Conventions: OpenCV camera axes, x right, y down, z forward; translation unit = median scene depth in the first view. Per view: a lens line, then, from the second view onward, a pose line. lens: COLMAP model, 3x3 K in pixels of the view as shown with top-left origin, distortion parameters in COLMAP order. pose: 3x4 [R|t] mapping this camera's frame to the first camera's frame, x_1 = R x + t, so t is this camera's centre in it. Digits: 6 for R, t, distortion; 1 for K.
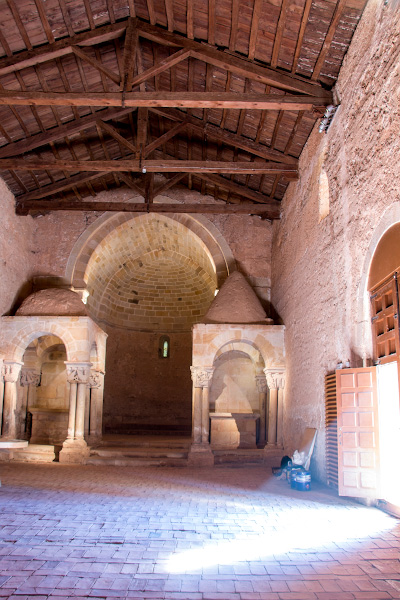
lens RADIAL K [[501.0, 0, 200.0], [0, 501.0, 300.0], [0, 0, 1]] dist [-0.186710, 0.164460]
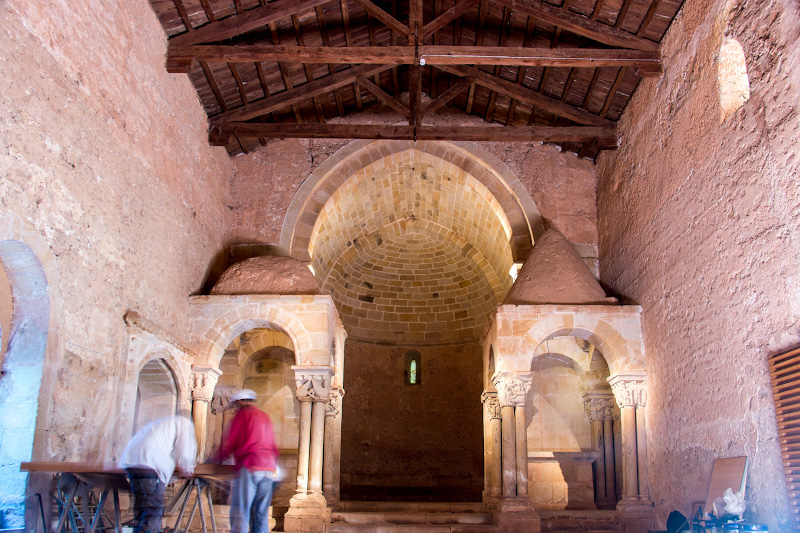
lens RADIAL K [[704.8, 0, 400.0], [0, 704.8, 266.5], [0, 0, 1]] dist [-0.158519, 0.189586]
pose [[0.999713, -0.009545, -0.021958, -0.108393], [0.007499, 0.995782, -0.091441, 0.074266], [0.022738, 0.091250, 0.995568, 0.106198]]
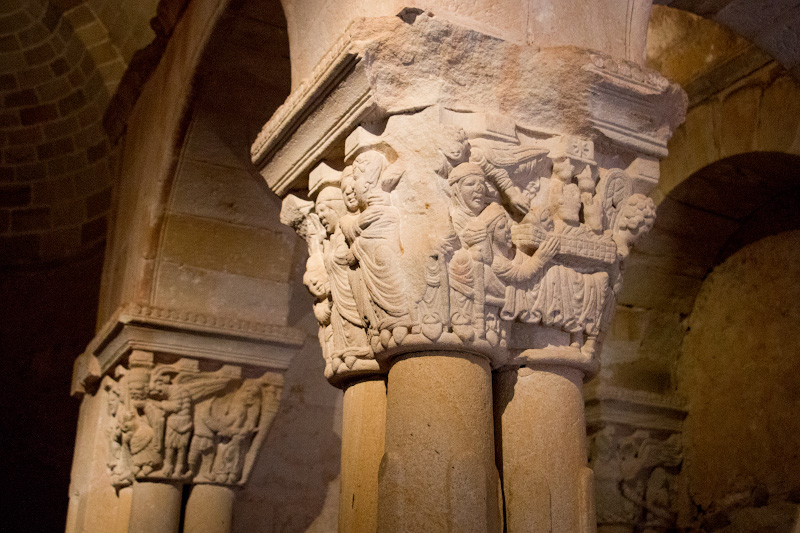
lens RADIAL K [[942.6, 0, 400.0], [0, 942.6, 266.5], [0, 0, 1]] dist [-0.031408, -0.002830]
pose [[0.883078, 0.160451, 0.440940, -0.057934], [-0.106023, 0.983646, -0.145600, 0.168156], [-0.457091, 0.081827, 0.885648, 0.827961]]
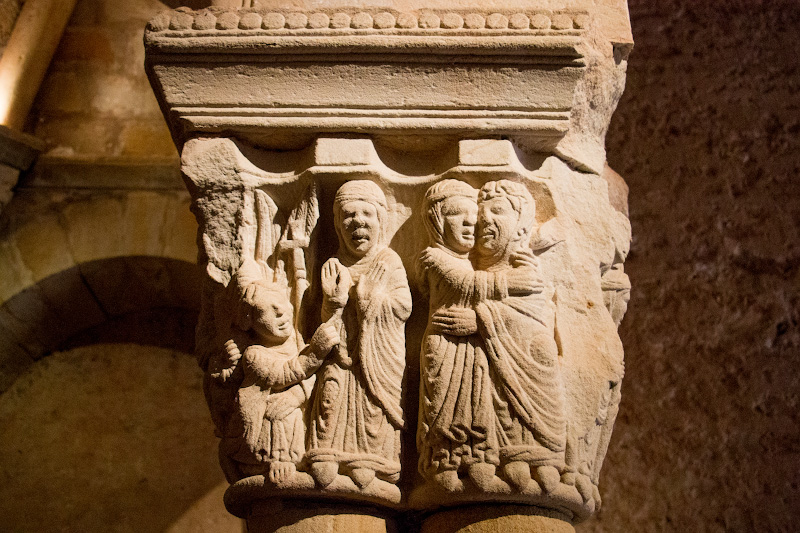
lens RADIAL K [[896.4, 0, 400.0], [0, 896.4, 266.5], [0, 0, 1]] dist [-0.006784, -0.004268]
pose [[0.017899, 0.440158, 0.897742, -0.075664], [-0.243561, 0.872757, -0.423052, 0.177125], [-0.969720, -0.211083, 0.122827, 0.930108]]
